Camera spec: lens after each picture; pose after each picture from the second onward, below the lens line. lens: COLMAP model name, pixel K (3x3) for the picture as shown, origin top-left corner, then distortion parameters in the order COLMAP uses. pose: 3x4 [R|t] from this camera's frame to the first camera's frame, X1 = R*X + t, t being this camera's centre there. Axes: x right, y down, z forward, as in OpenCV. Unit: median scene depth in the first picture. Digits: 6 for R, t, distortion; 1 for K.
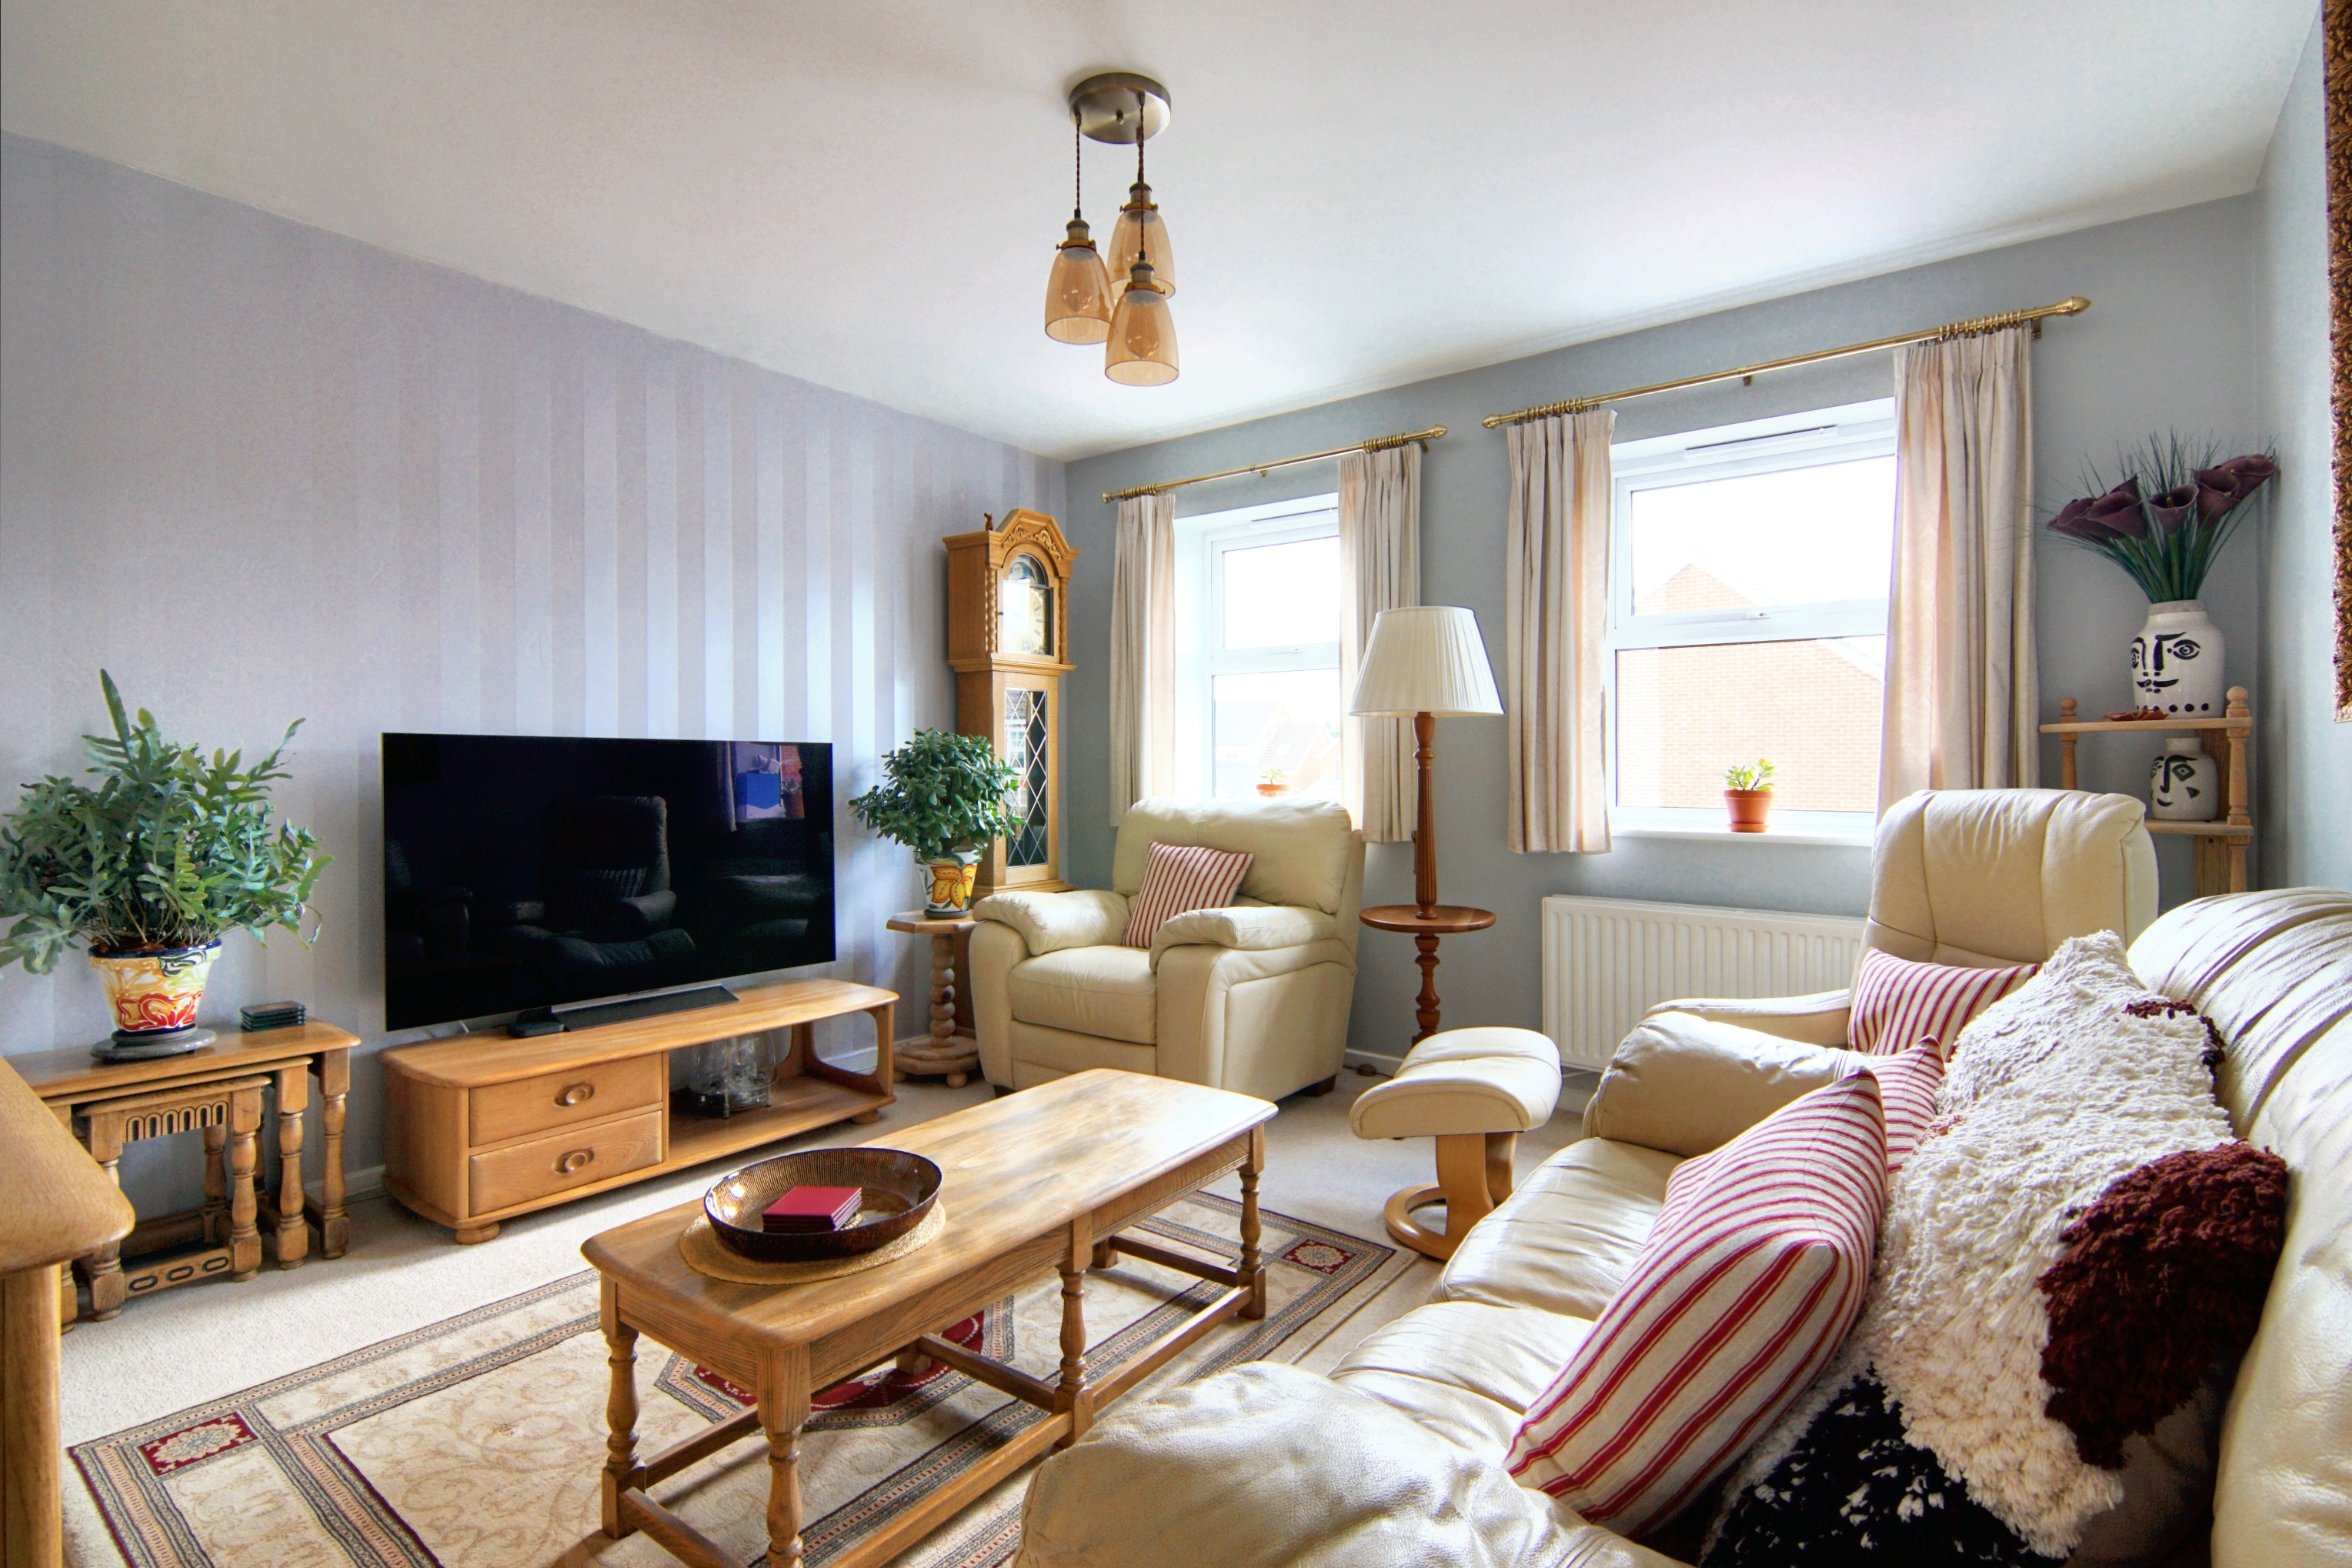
lens RADIAL K [[1123.7, 0, 1176.0], [0, 1123.7, 784.0], [0, 0, 1]] dist [0.028524, -0.000105]
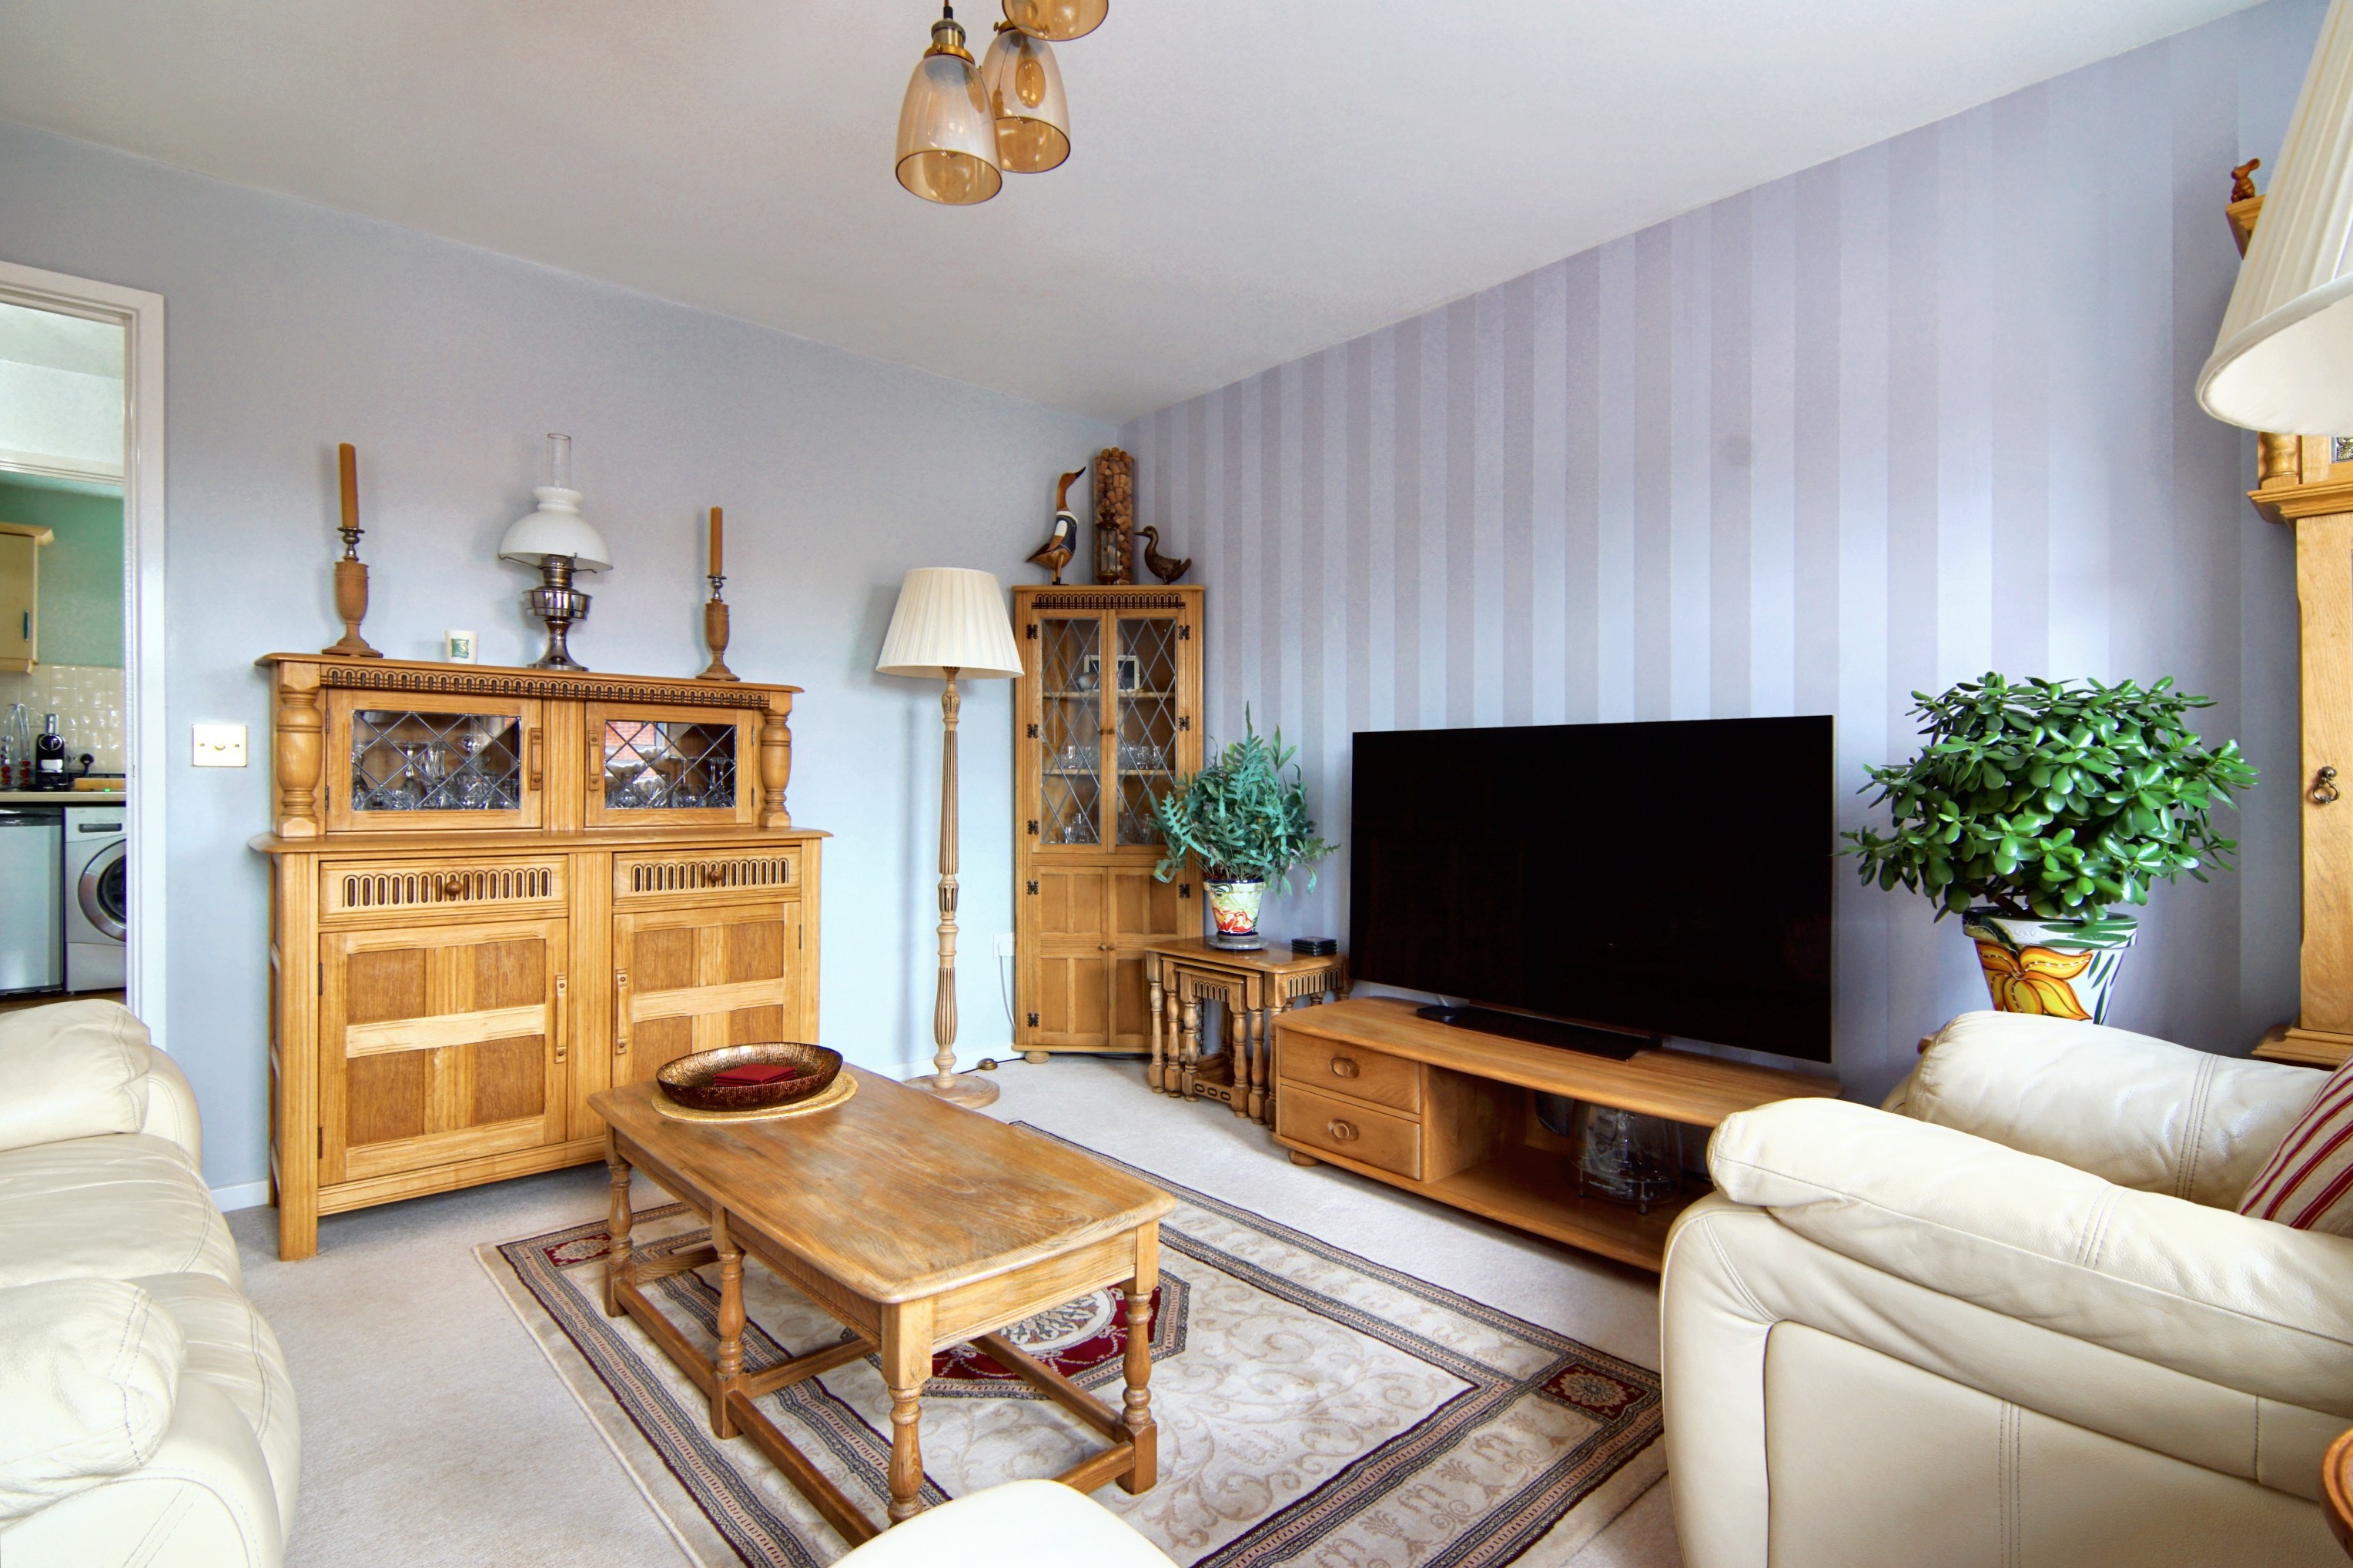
lens RADIAL K [[1124.0, 0, 1176.5], [0, 1124.0, 784.0], [0, 0, 1]] dist [0.028524, -0.000105]
pose [[-0.178123, -0.001381, -0.984007, 0.474230], [-0.017225, 0.999850, 0.001714, 0.009023], [0.983857, 0.017255, -0.178120, 0.922356]]
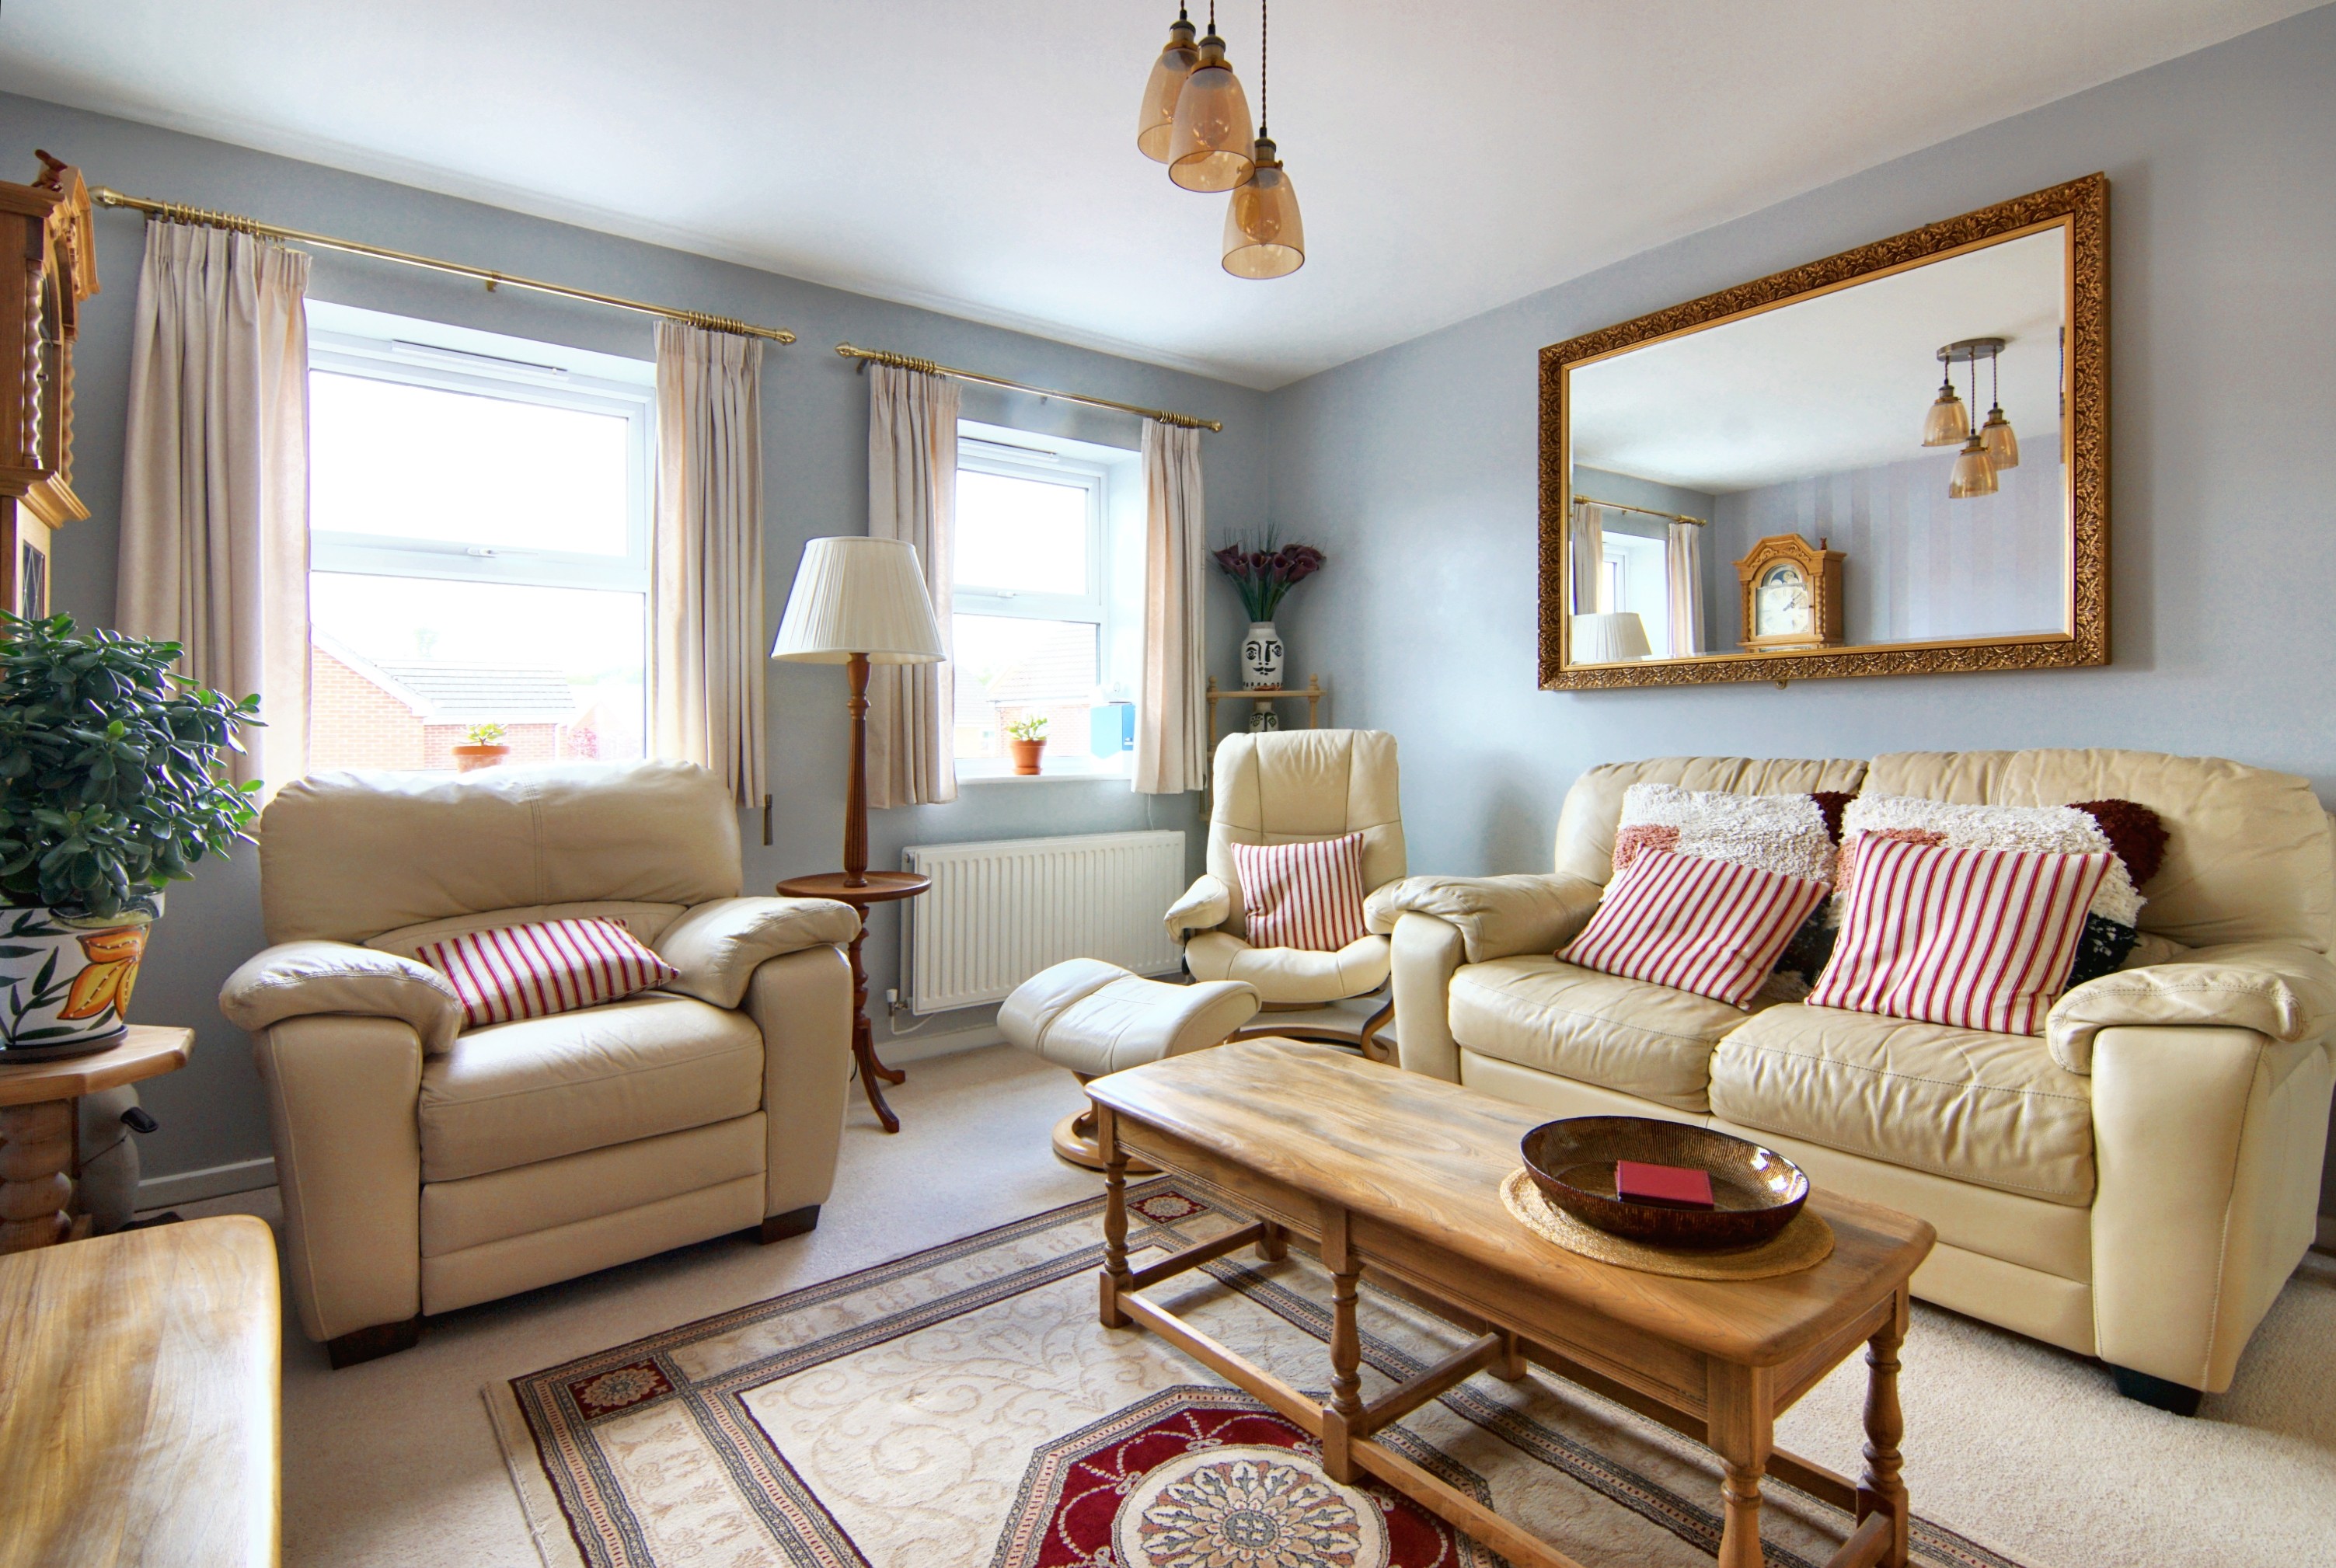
lens RADIAL K [[1123.9, 0, 1161.8], [0, 1123.9, 748.2], [0, 0, 1]] dist [0.000782, -0.000236]
pose [[0.255269, -0.012301, 0.966792, -0.665601], [0.026642, 0.999629, 0.005684, 0.012214], [-0.966503, 0.024306, 0.255502, 0.615495]]
